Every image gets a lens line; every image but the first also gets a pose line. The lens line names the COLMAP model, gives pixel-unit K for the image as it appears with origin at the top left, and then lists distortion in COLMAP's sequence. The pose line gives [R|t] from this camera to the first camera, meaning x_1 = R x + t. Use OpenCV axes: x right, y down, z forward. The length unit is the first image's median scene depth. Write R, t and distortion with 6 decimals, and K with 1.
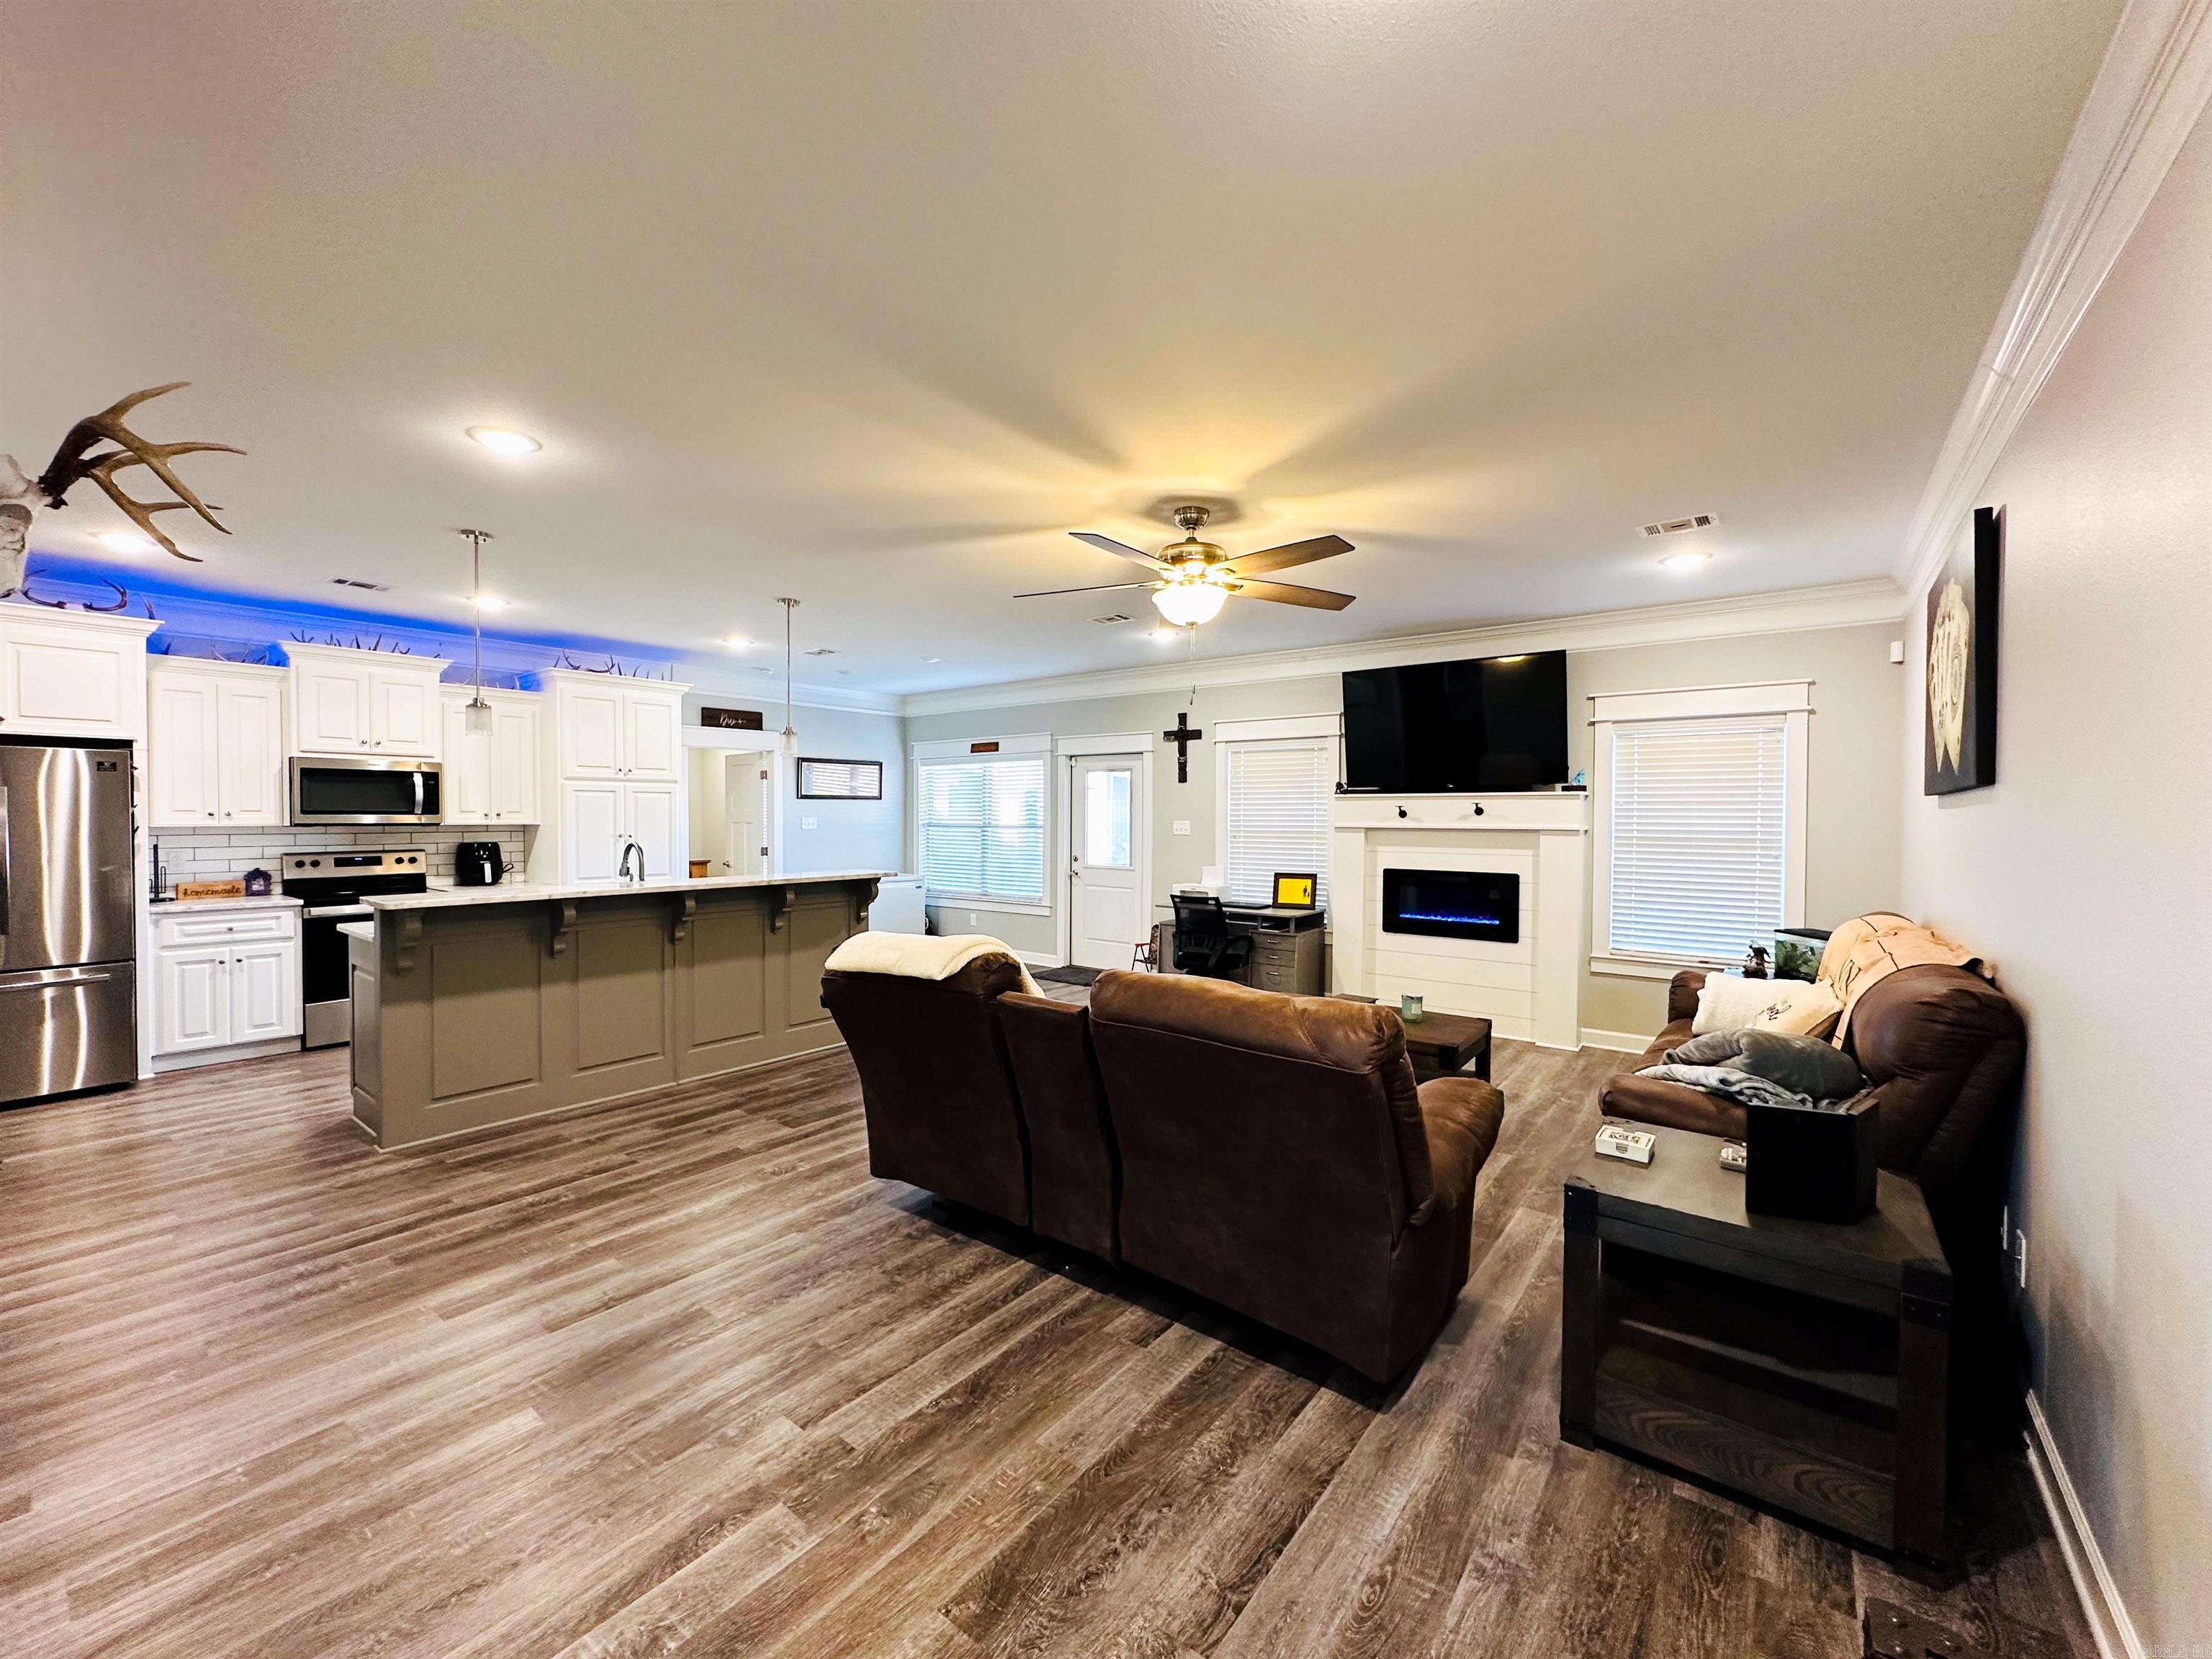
lens RADIAL K [[882.1, 0, 1097.7], [0, 882.1, 827.9], [0, 0, 1]] dist [0.001910, 0.000915]
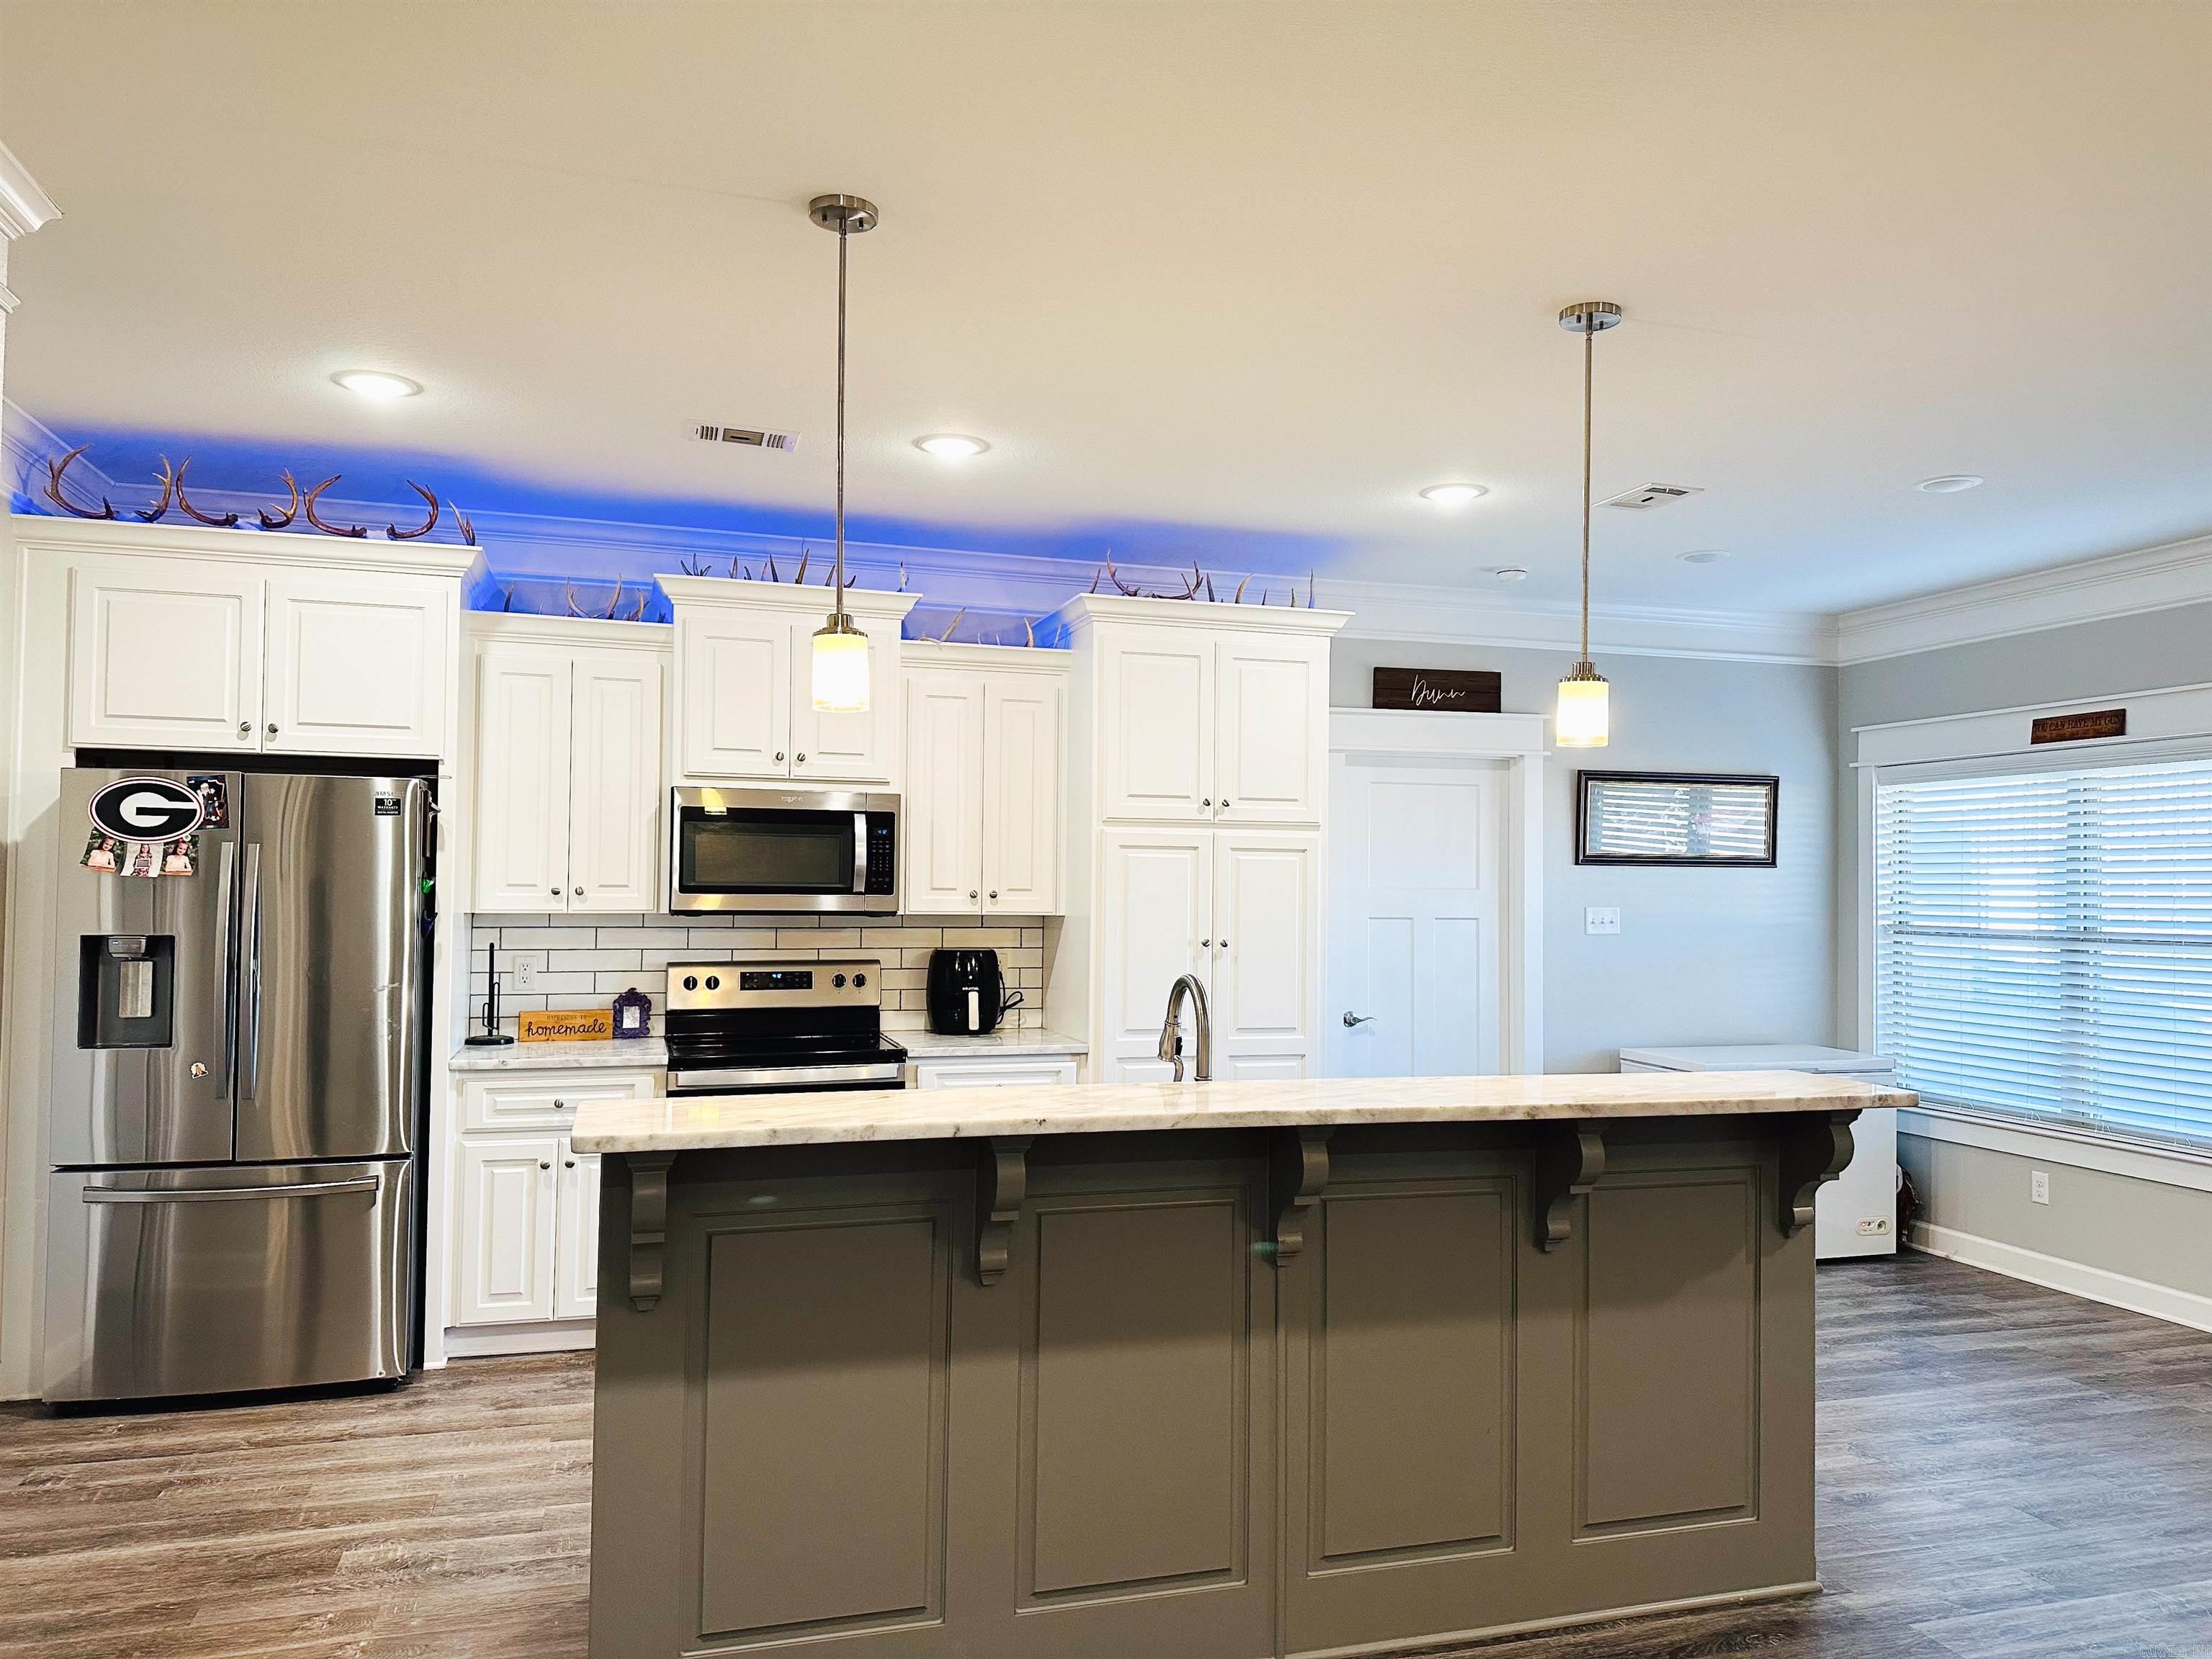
lens RADIAL K [[1542.7, 0, 1102.8], [0, 1542.7, 831.0], [0, 0, 1]] dist [0.061768, -0.060574]
pose [[0.821870, -0.011051, -0.569567, -0.138948], [-0.019315, 0.998696, -0.047248, -0.012337], [0.569347, 0.049833, 0.820586, 0.342160]]
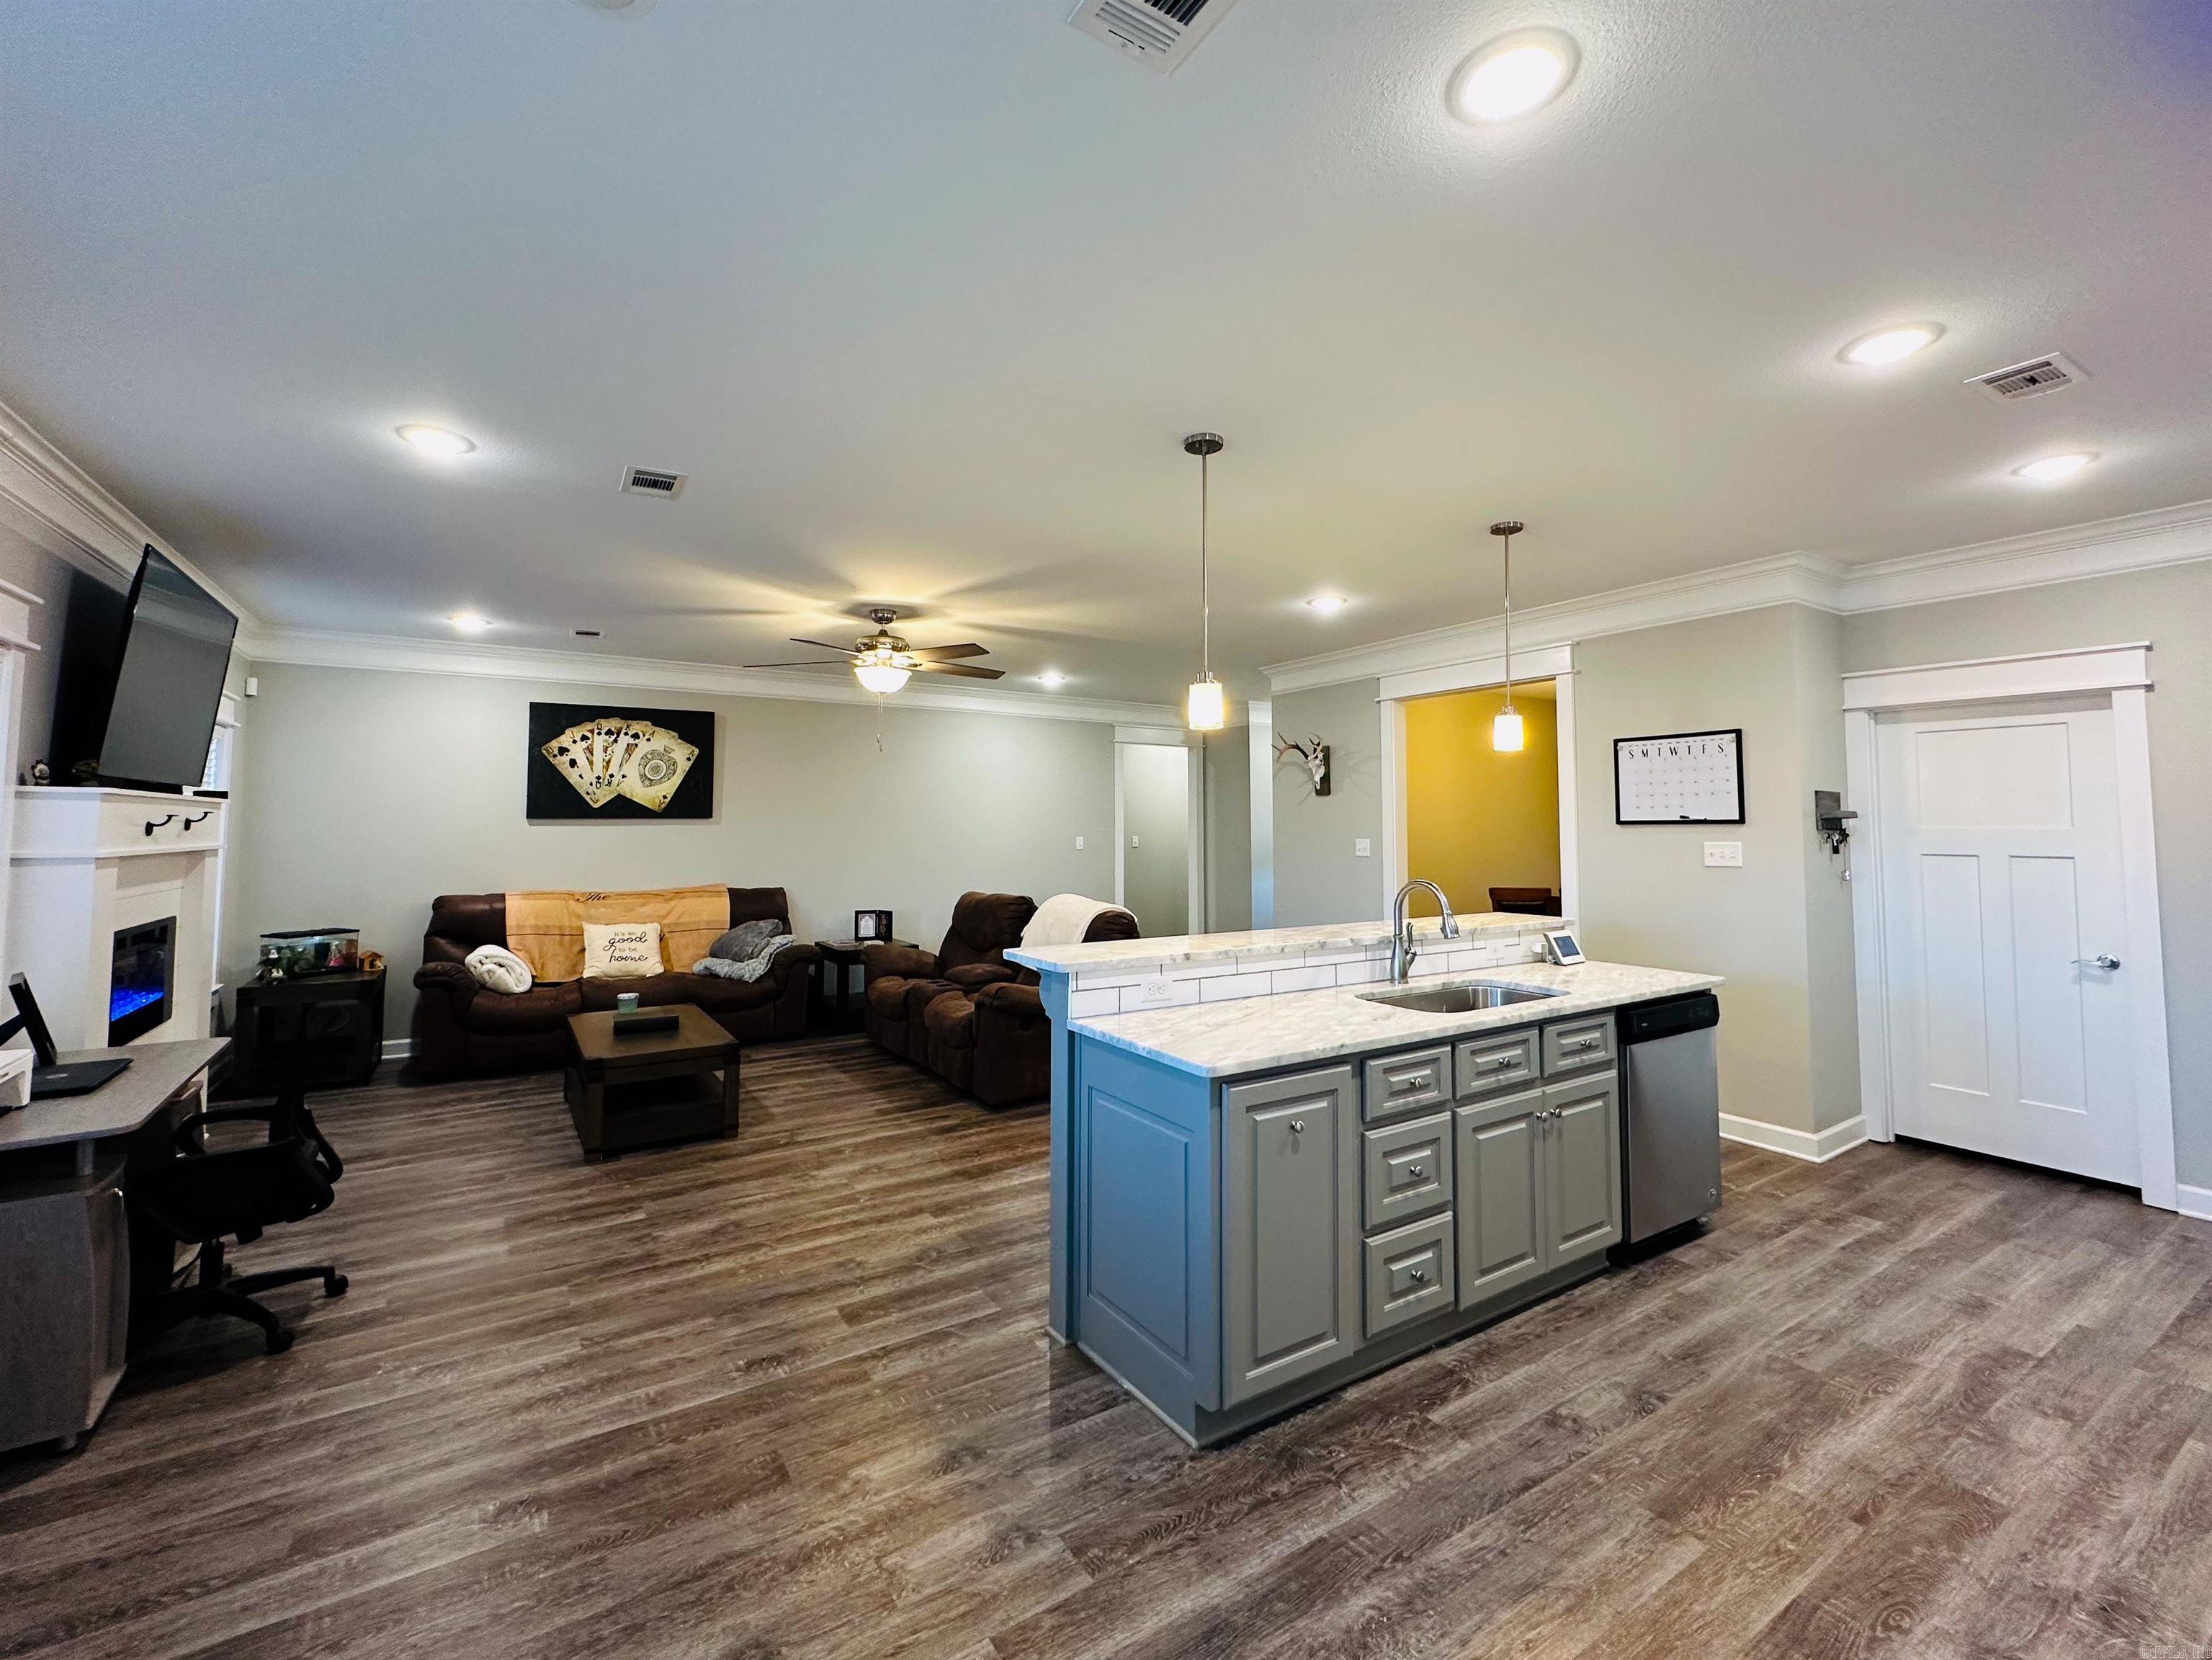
lens RADIAL K [[937.6, 0, 1095.3], [0, 937.6, 785.5], [0, 0, 1]] dist [0.000502, 0.000508]
pose [[-0.941881, 0.009131, 0.335821, -0.439104], [-0.001821, 0.999477, -0.032285, -0.025582], [-0.335941, -0.031020, -0.941372, 1.430454]]
